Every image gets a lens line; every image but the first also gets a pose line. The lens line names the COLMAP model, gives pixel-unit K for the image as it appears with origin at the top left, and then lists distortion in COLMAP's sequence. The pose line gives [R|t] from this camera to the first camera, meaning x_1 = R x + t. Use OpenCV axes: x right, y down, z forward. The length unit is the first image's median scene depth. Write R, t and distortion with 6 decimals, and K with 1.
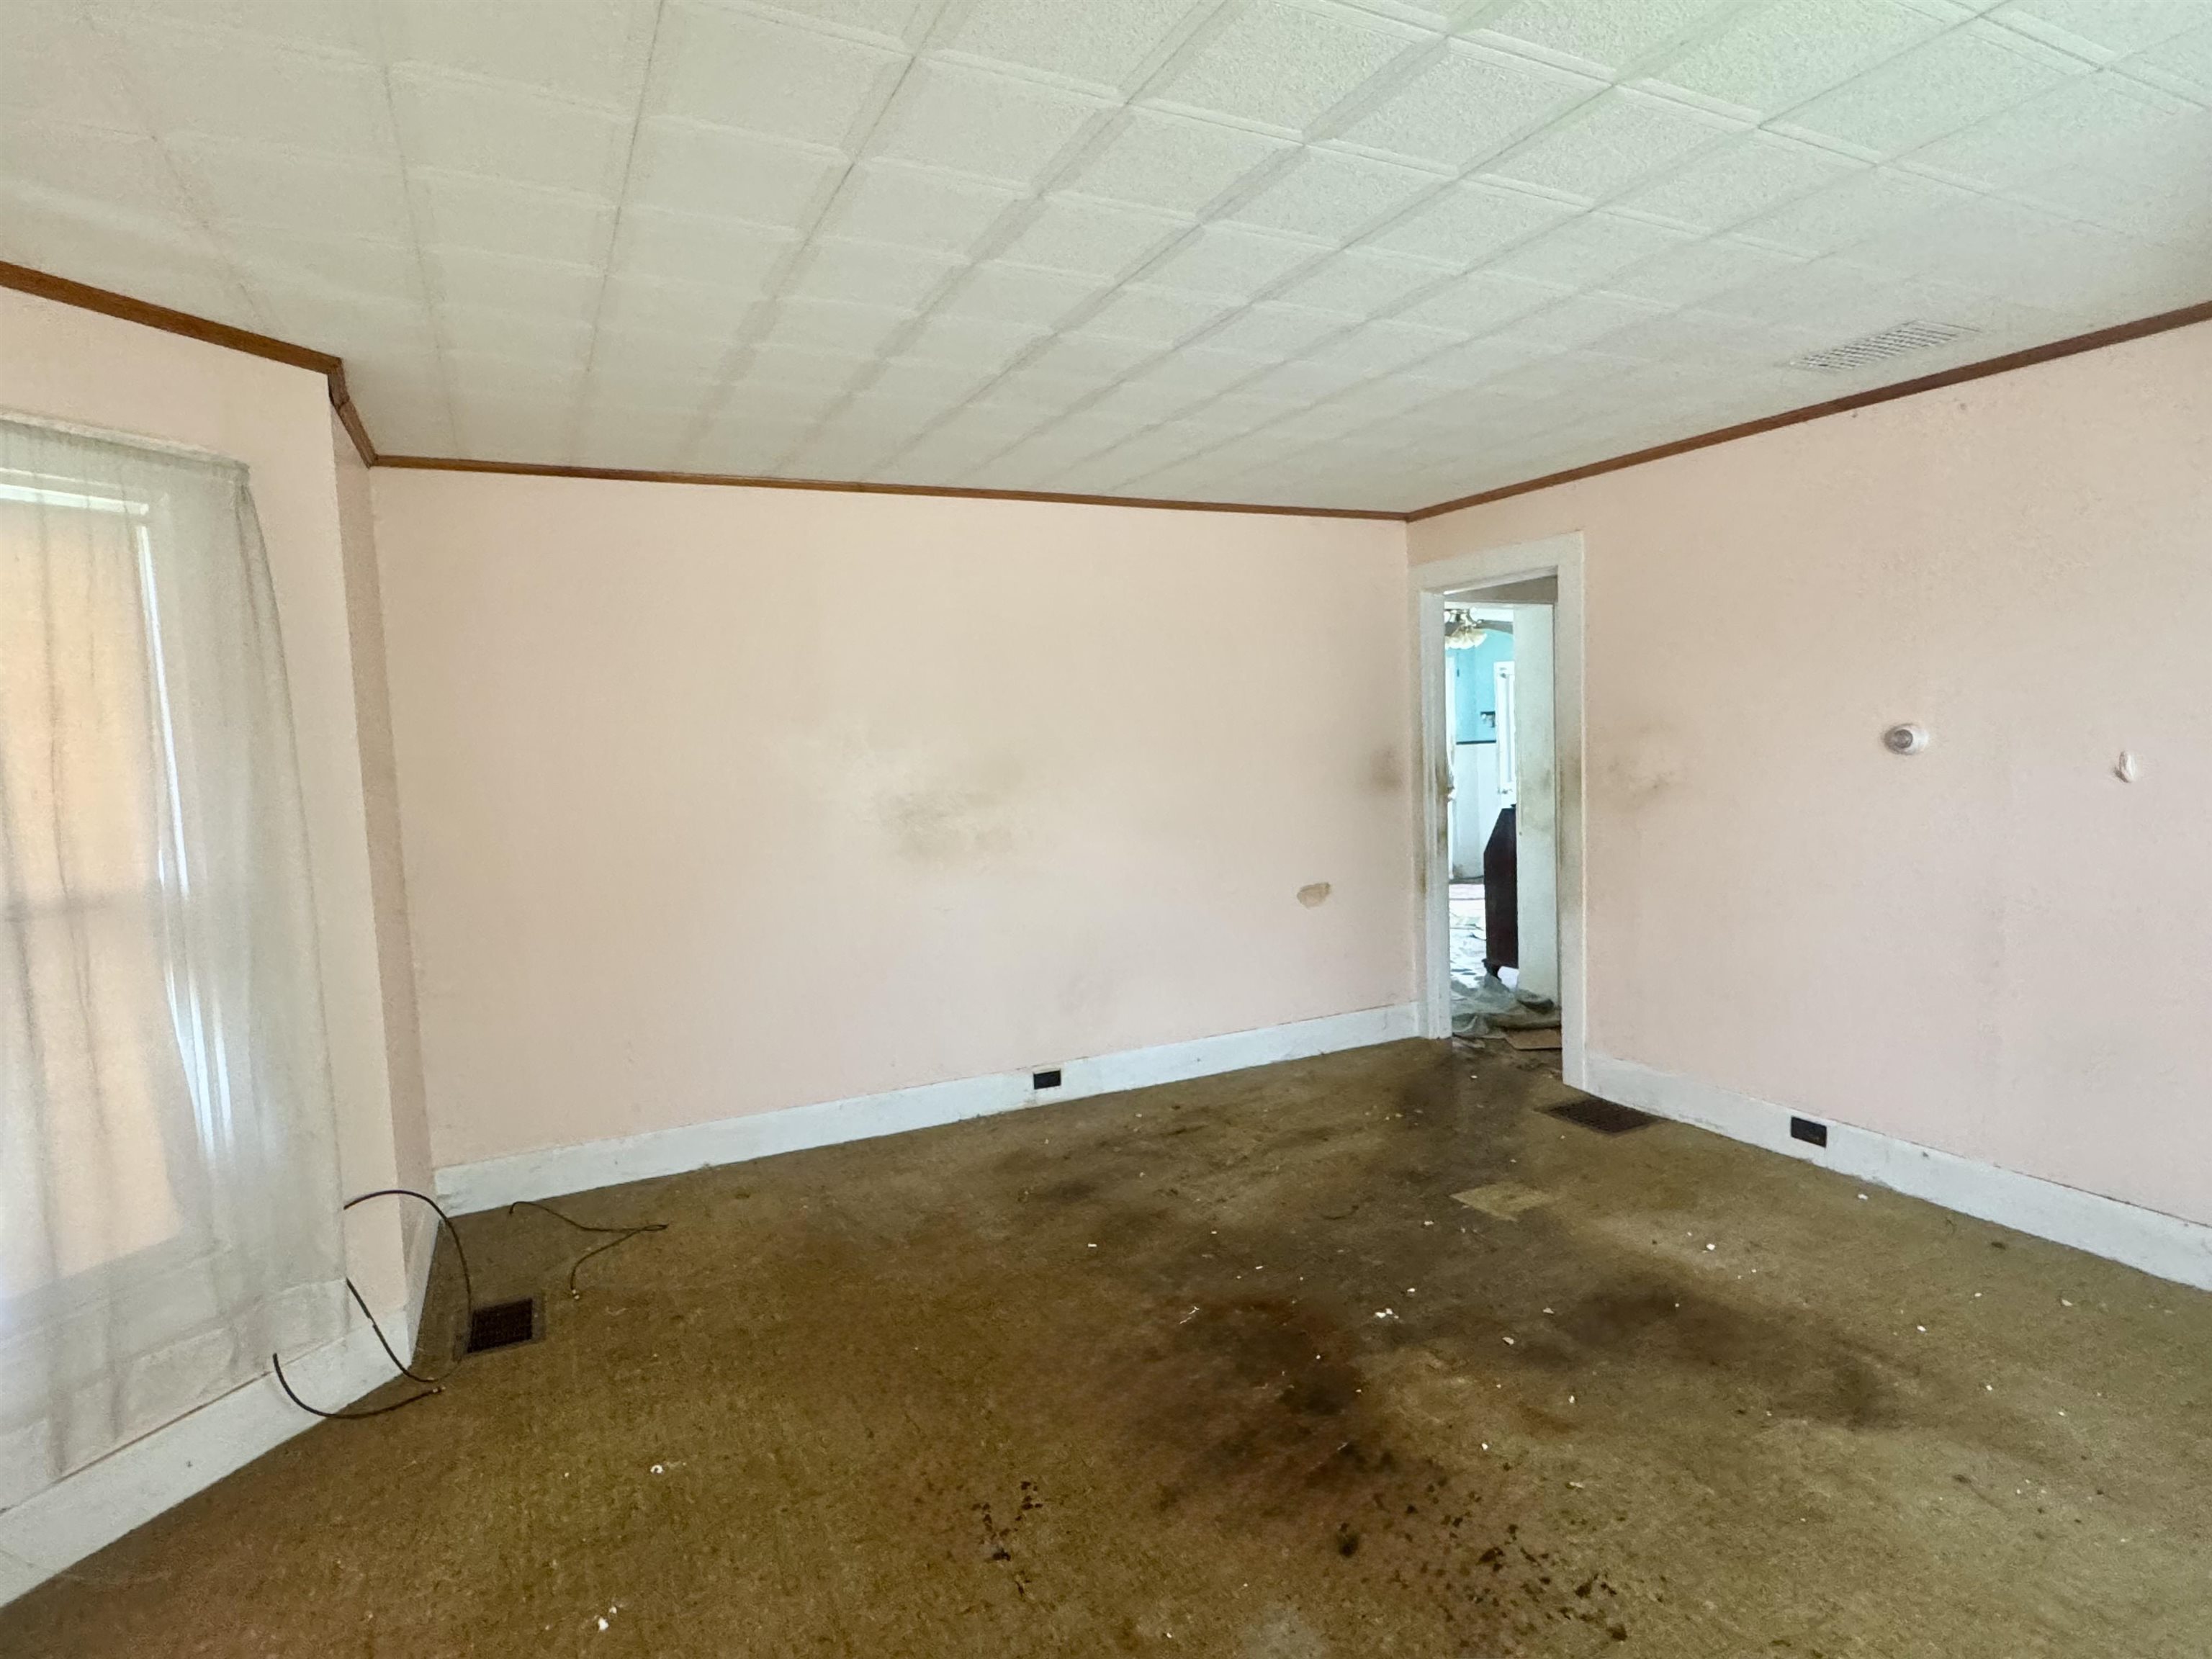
lens RADIAL K [[1174.4, 0, 1108.1], [0, 1174.4, 829.0], [0, 0, 1]] dist [-0.001228, -0.001225]
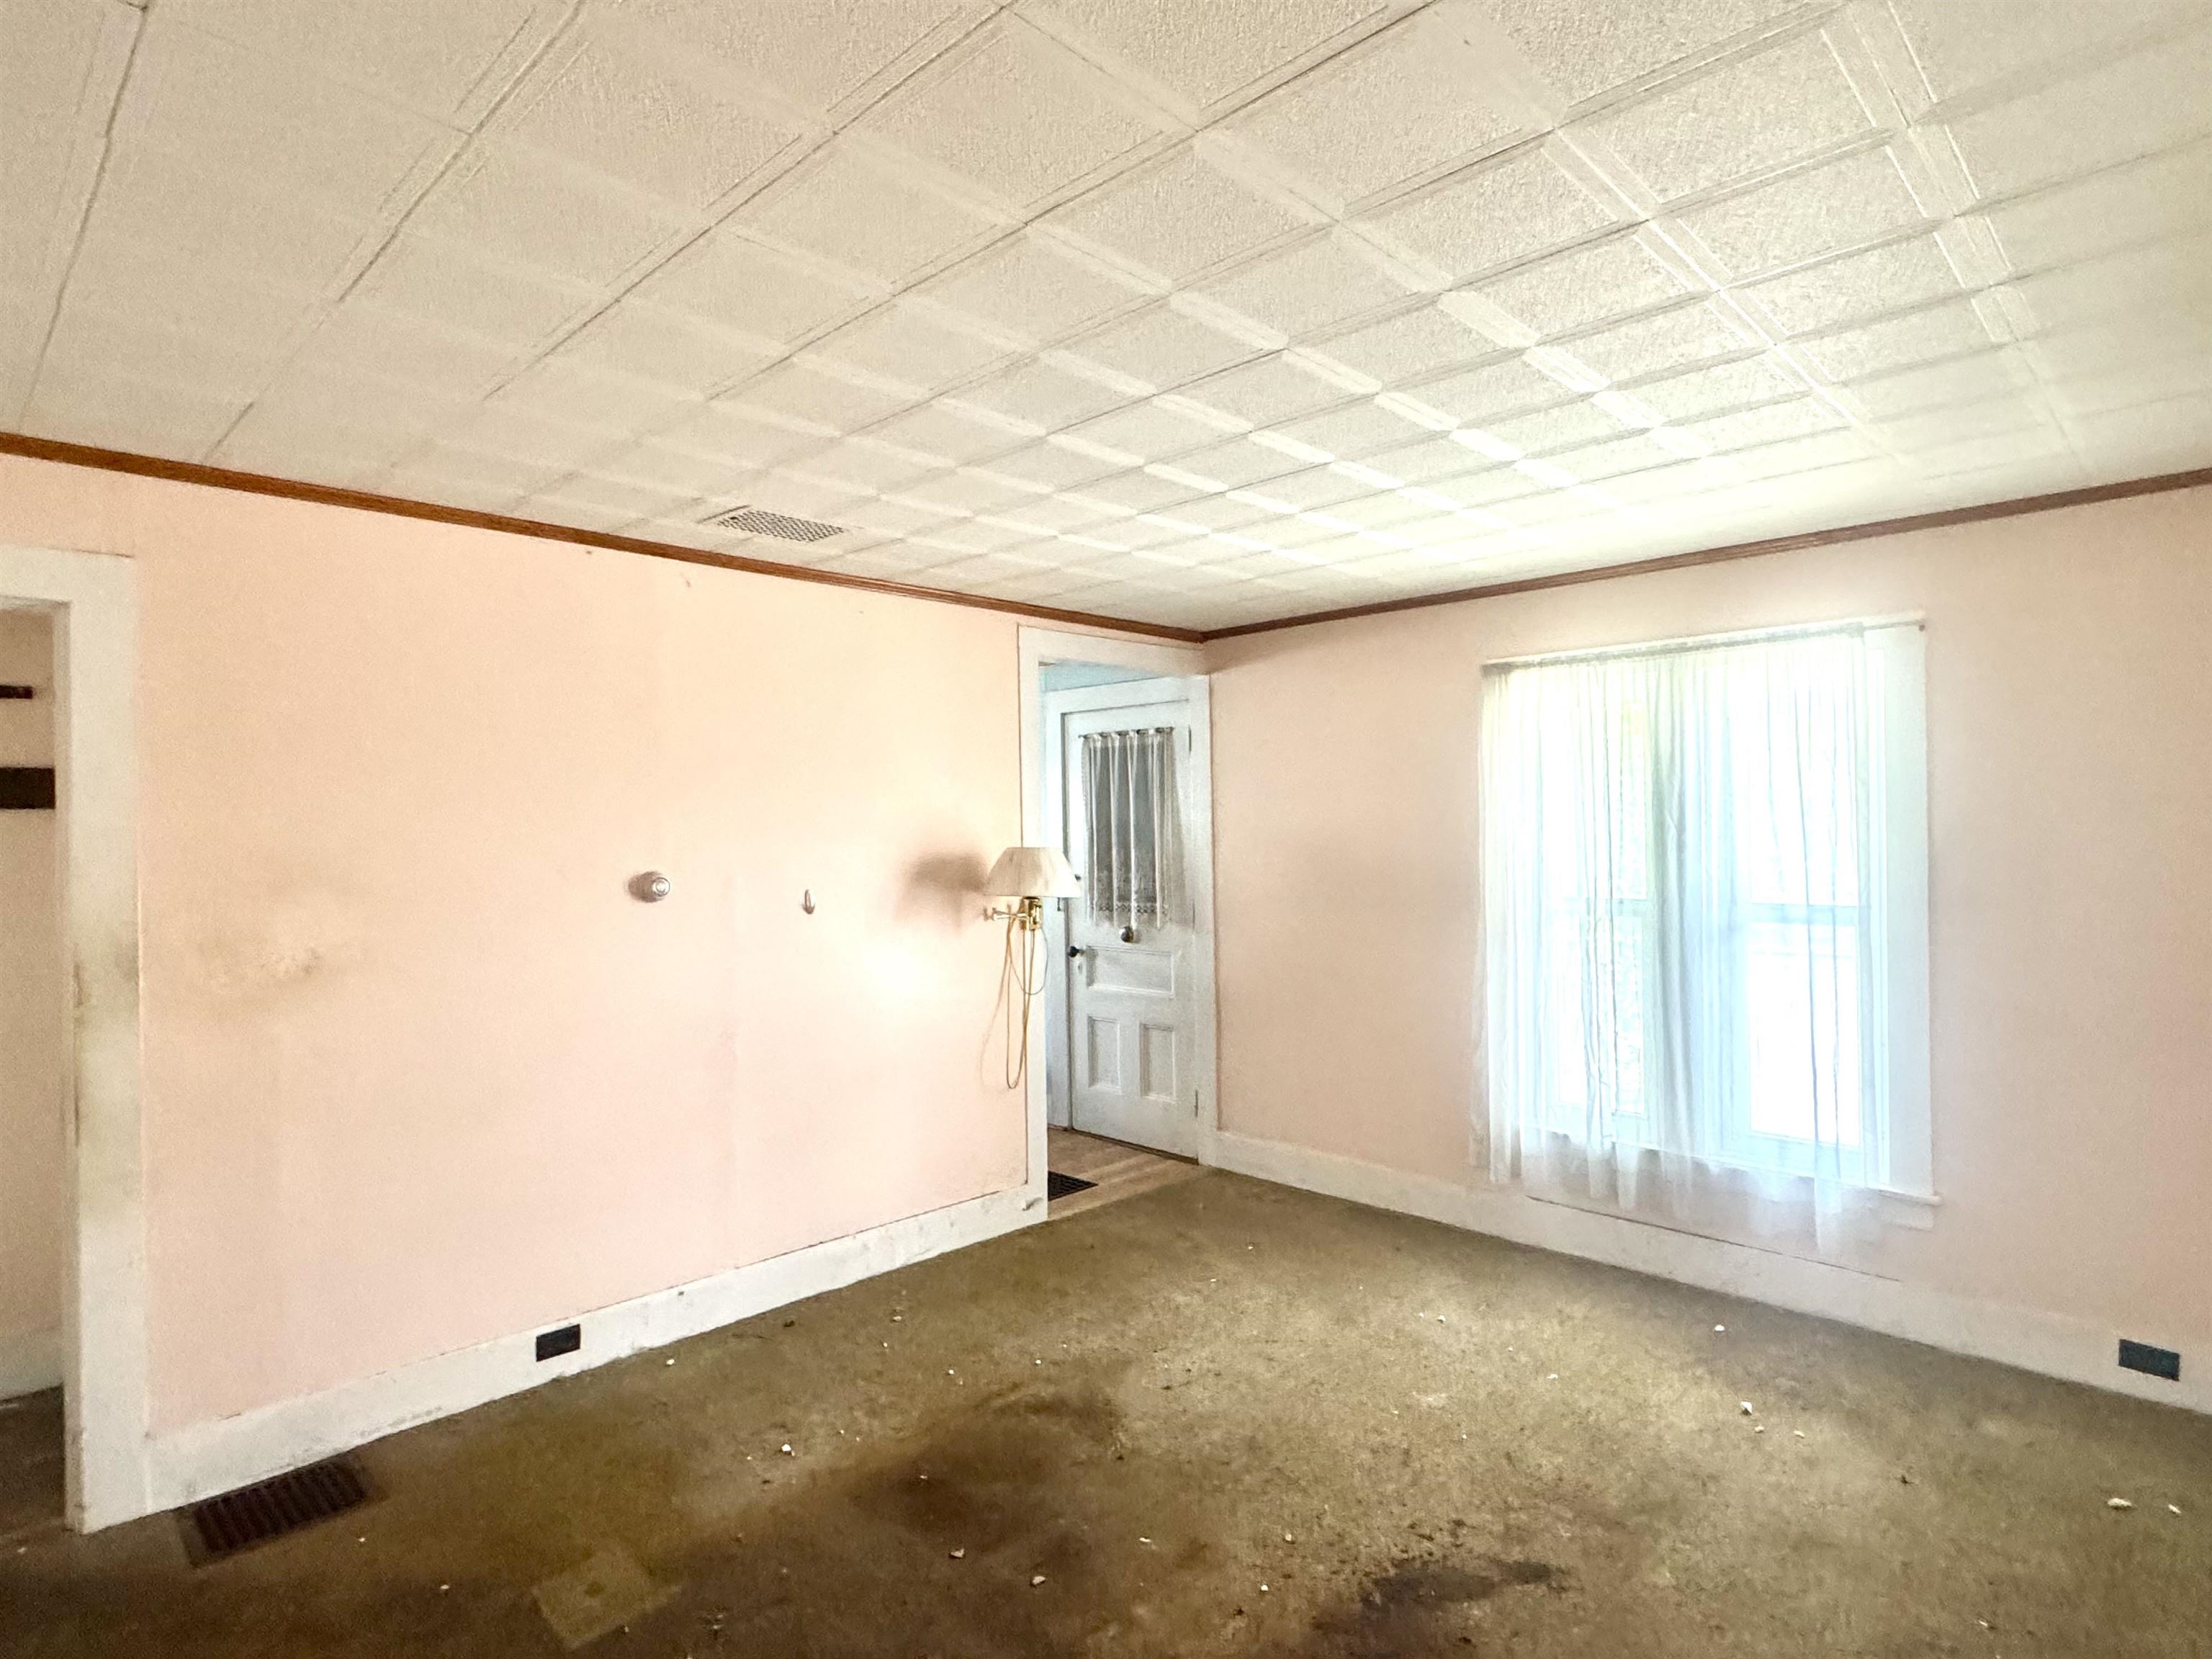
lens RADIAL K [[1174.4, 0, 1106.7], [0, 1174.4, 819.4], [0, 0, 1]] dist [-0.001228, -0.001225]
pose [[-0.317571, 0.048326, 0.947002, -0.407713], [0.109414, 0.993897, -0.014028, -0.076877], [-0.941901, 0.099160, -0.320920, 0.940811]]
